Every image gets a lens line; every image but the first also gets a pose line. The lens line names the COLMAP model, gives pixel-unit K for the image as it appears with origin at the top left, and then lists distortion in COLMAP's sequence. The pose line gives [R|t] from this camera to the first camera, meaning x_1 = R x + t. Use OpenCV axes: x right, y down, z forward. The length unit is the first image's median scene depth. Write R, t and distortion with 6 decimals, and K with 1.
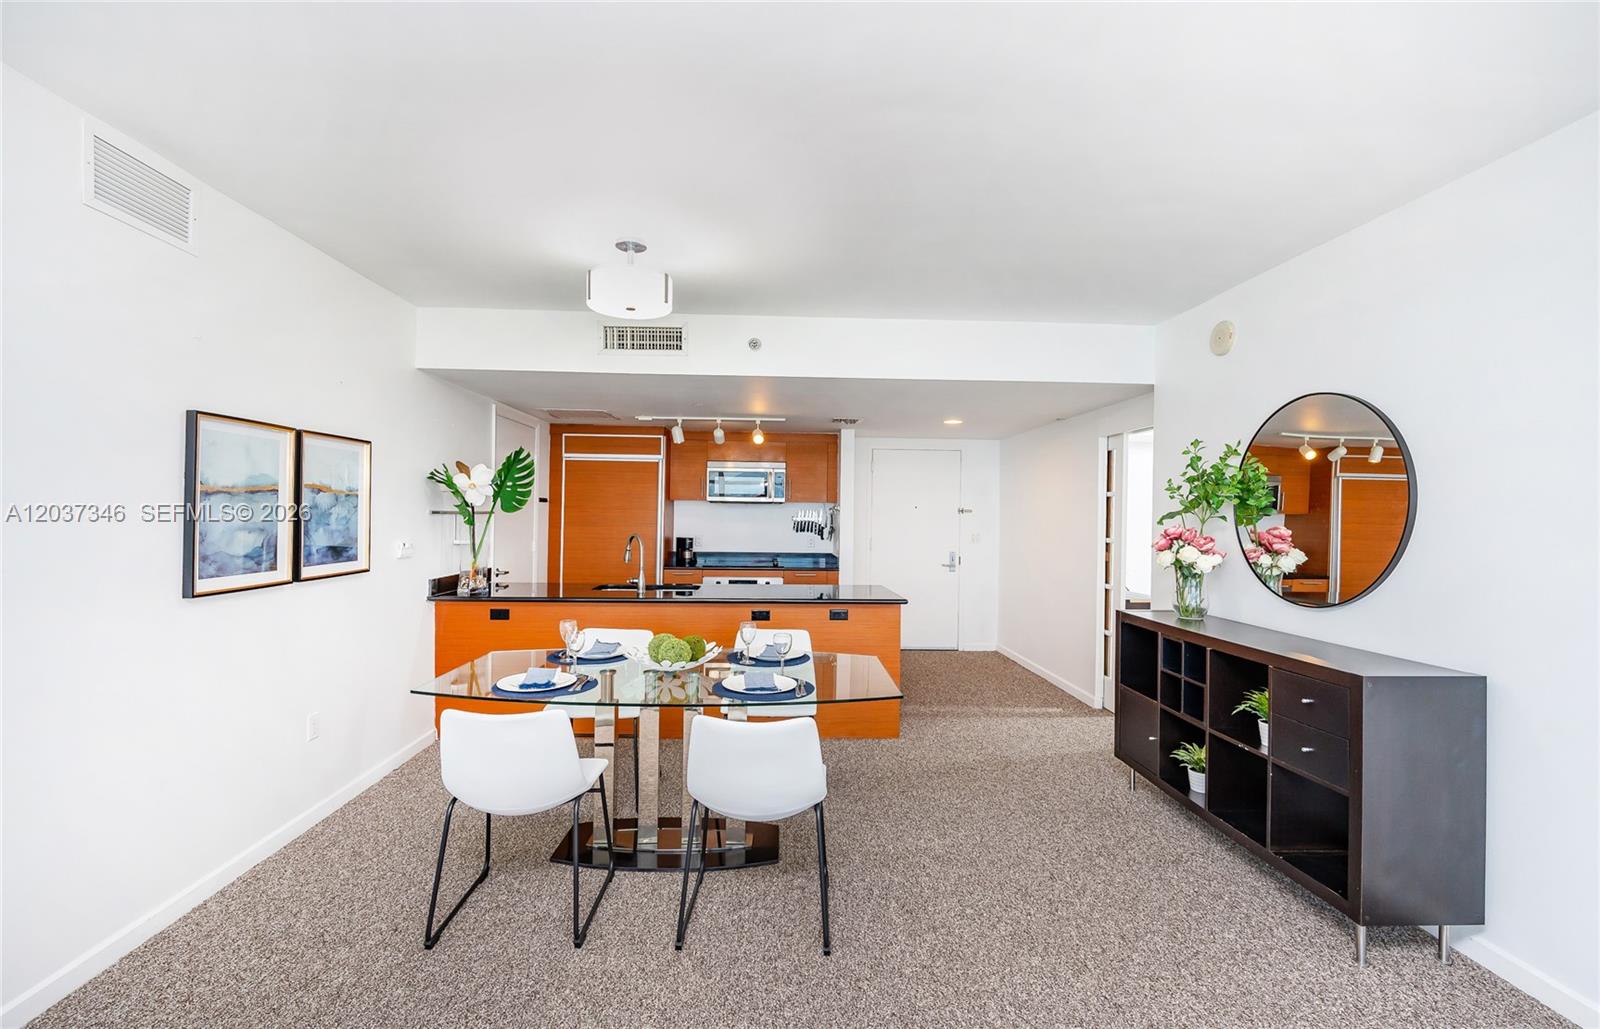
lens RADIAL K [[645.7, 0, 816.4], [0, 645.7, 492.0], [0, 0, 1]] dist [-0.000938, 0.000456]
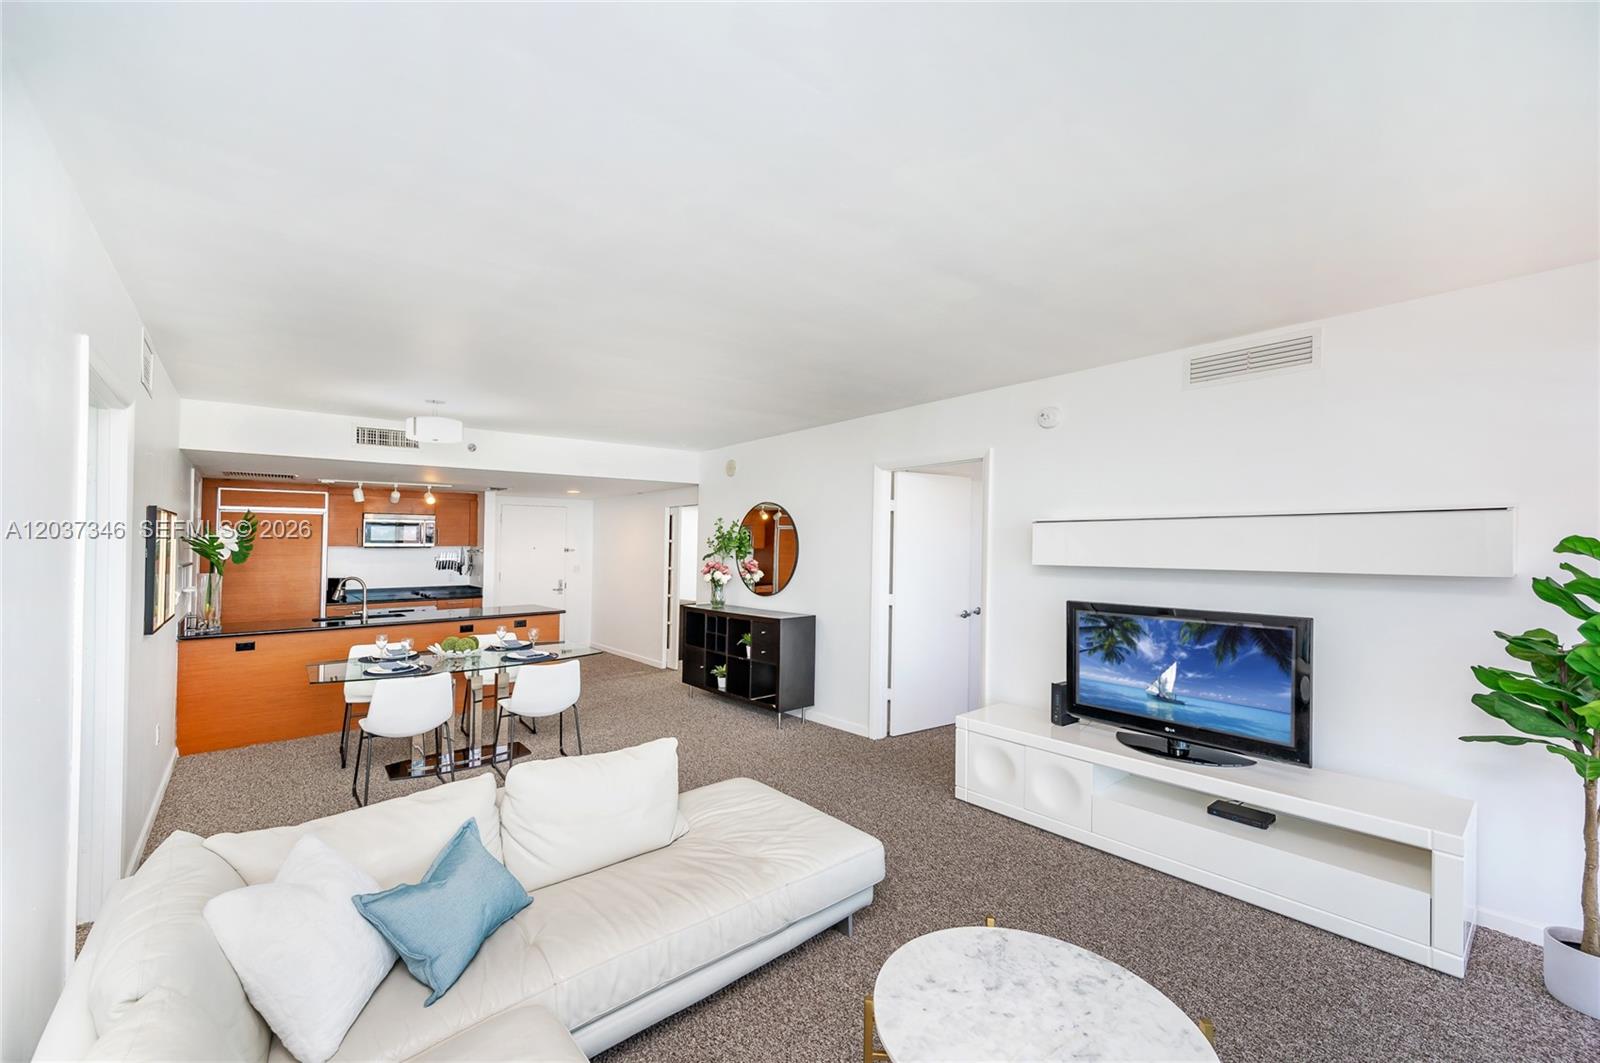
lens RADIAL K [[592.8, 0, 735.4], [0, 592.8, 540.3], [0, 0, 1]] dist [-0.000526, -0.000098]
pose [[0.823749, -0.008693, 0.566888, -0.362103], [-0.008218, 0.999594, 0.027271, -0.053336], [-0.566895, -0.027123, 0.823344, -0.472091]]
